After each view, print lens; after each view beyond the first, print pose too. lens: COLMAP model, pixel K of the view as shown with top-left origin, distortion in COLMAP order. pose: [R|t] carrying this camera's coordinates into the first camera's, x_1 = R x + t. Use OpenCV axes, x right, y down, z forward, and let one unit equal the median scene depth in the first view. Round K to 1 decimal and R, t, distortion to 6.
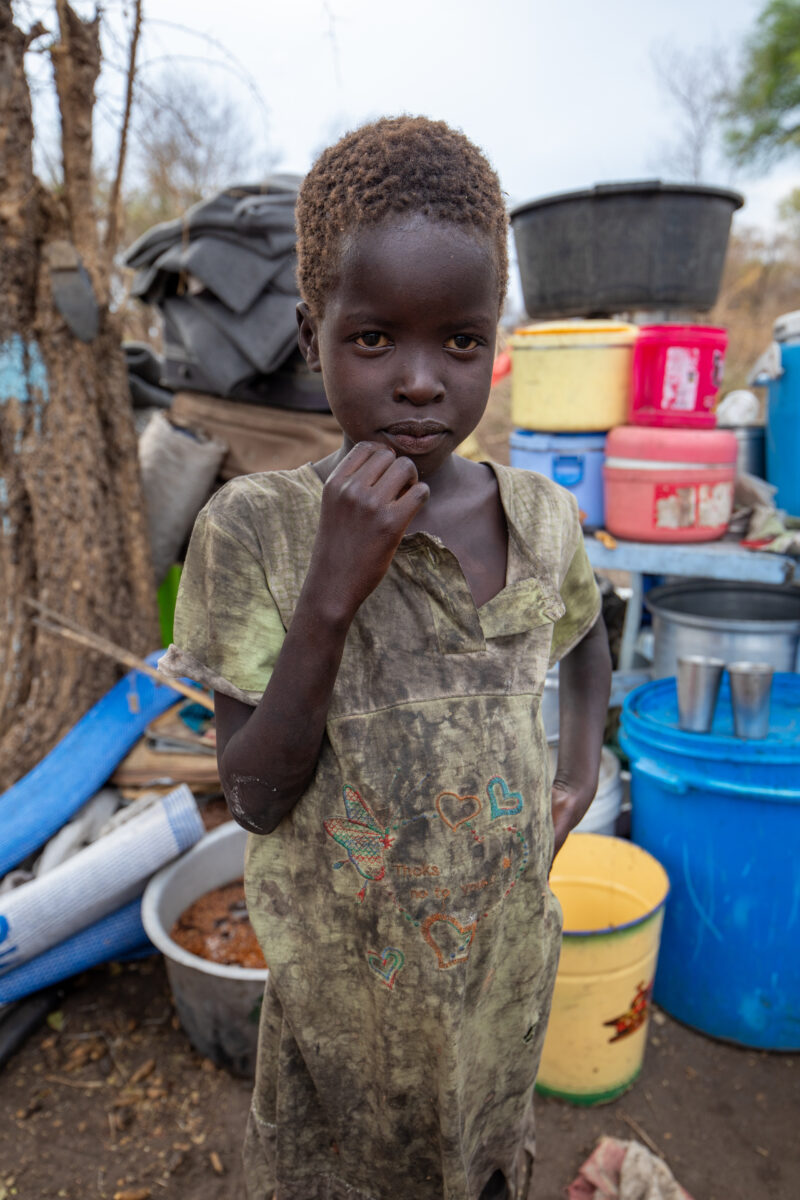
lens RADIAL K [[960.0, 0, 395.3], [0, 960.0, 600.6], [0, 0, 1]] dist [0.023923, 0.005287]
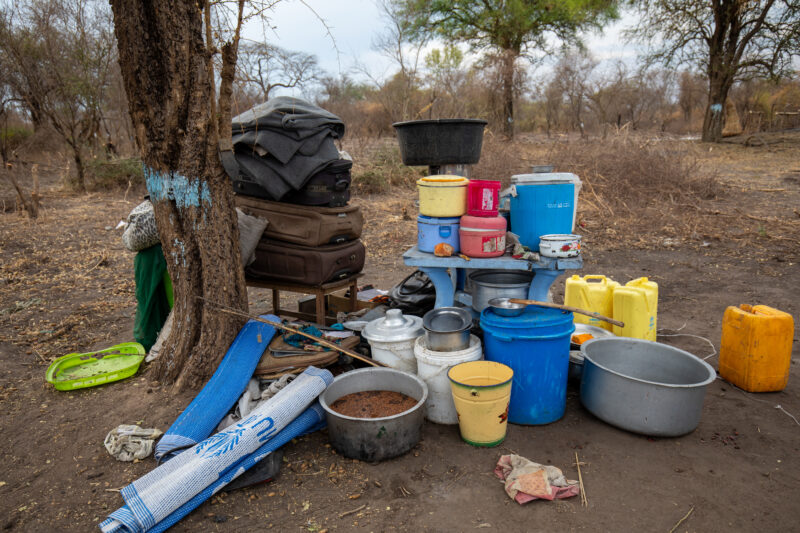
lens RADIAL K [[582.3, 0, 397.2], [0, 582.3, 269.9], [0, 0, 1]] dist [0.021440, -0.001139]
pose [[0.951847, -0.057297, 0.301172, -0.401274], [0.065777, 0.997670, -0.018083, -0.009456], [-0.299435, 0.037023, 0.953398, -0.447371]]
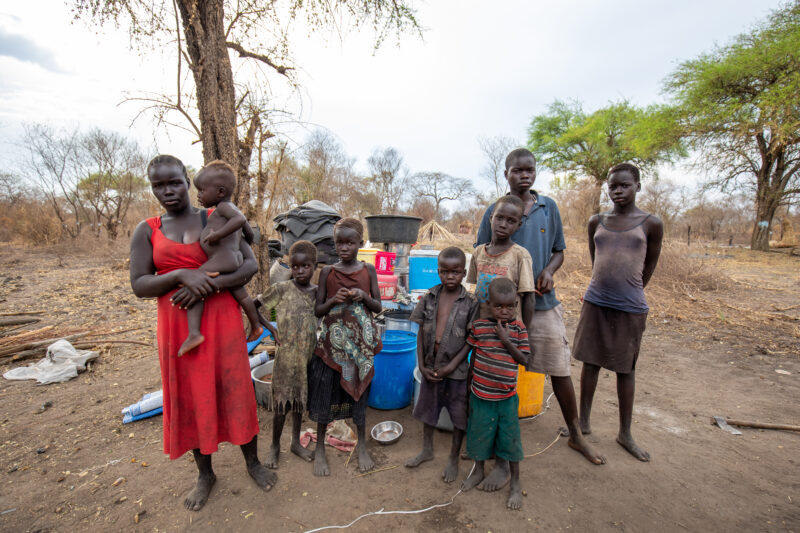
lens RADIAL K [[390.4, 0, 399.9], [0, 390.4, 274.0], [0, 0, 1]] dist [-0.028048, 0.005122]
pose [[0.998373, 0.057004, -0.001595, 0.318830], [-0.056700, 0.989292, -0.134487, 0.049875], [-0.006088, 0.134358, 0.990914, -0.673612]]
